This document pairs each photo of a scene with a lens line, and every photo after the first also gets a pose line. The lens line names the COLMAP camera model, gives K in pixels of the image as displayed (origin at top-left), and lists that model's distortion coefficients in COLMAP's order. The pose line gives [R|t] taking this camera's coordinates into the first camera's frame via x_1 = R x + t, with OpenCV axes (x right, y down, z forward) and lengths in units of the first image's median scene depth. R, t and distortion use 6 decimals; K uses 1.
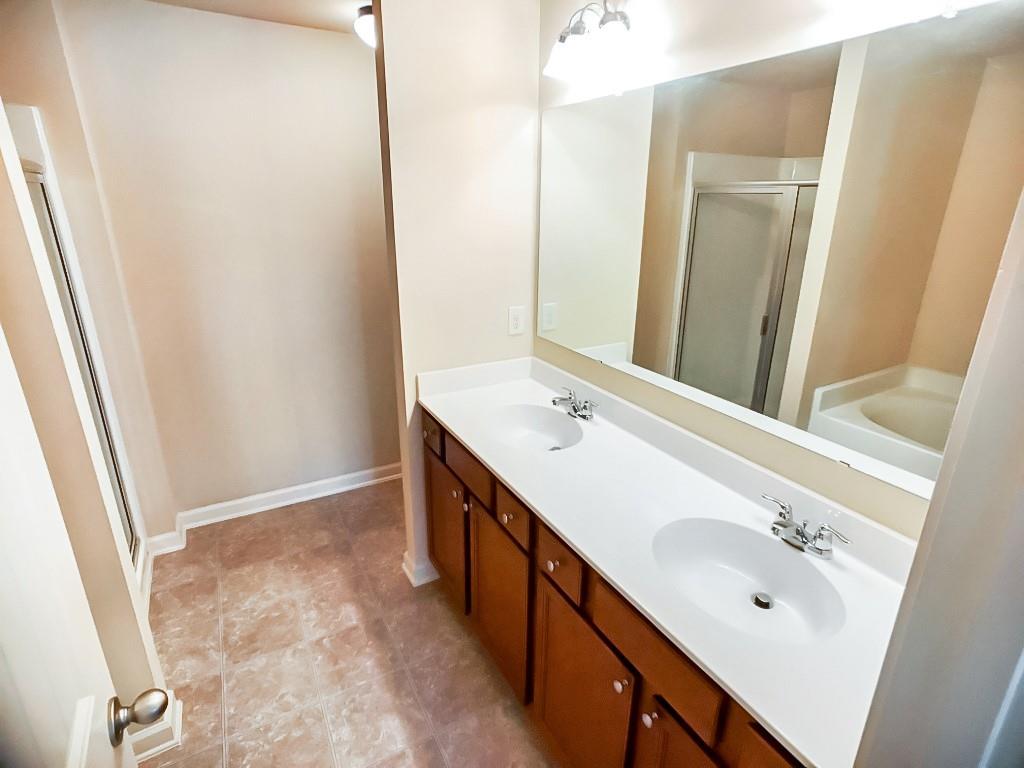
lens RADIAL K [[526.0, 0, 512.0], [0, 526.0, 384.0], [0, 0, 1]] dist [-0.002293, 0.000230]
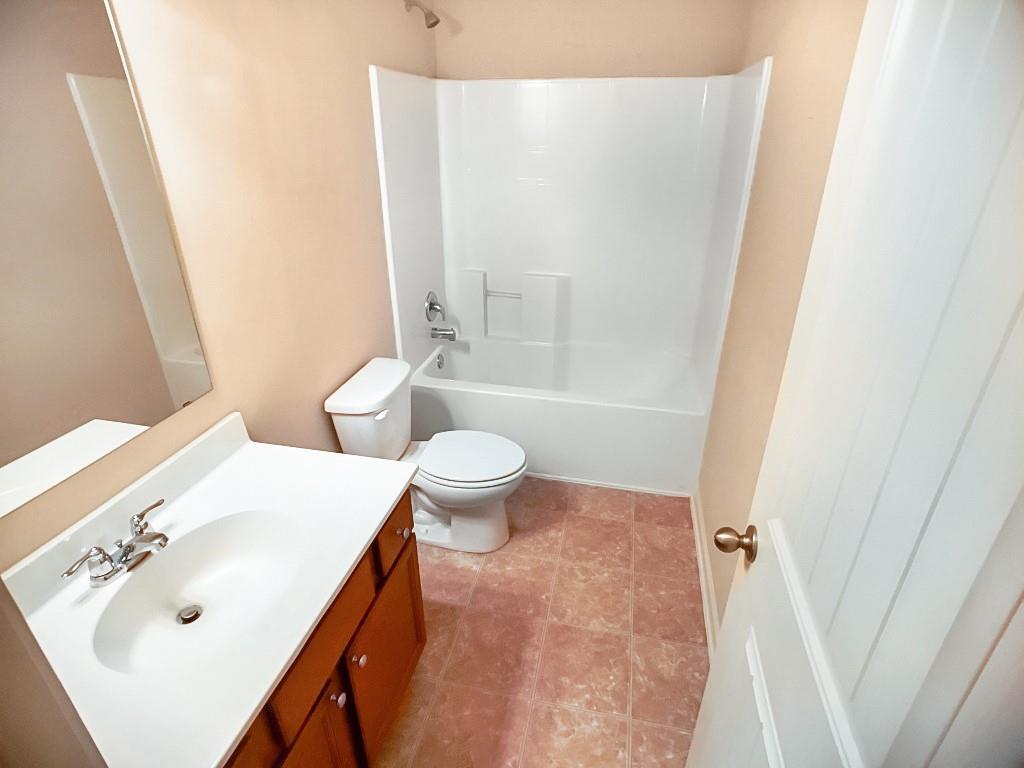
lens RADIAL K [[526.0, 0, 512.0], [0, 526.0, 384.0], [0, 0, 1]] dist [-0.002293, 0.000230]
pose [[-0.750779, -0.330718, 0.571801, -0.781486], [0.174443, 0.735641, 0.654524, -0.446183], [-0.637103, 0.591150, -0.494612, 1.337486]]
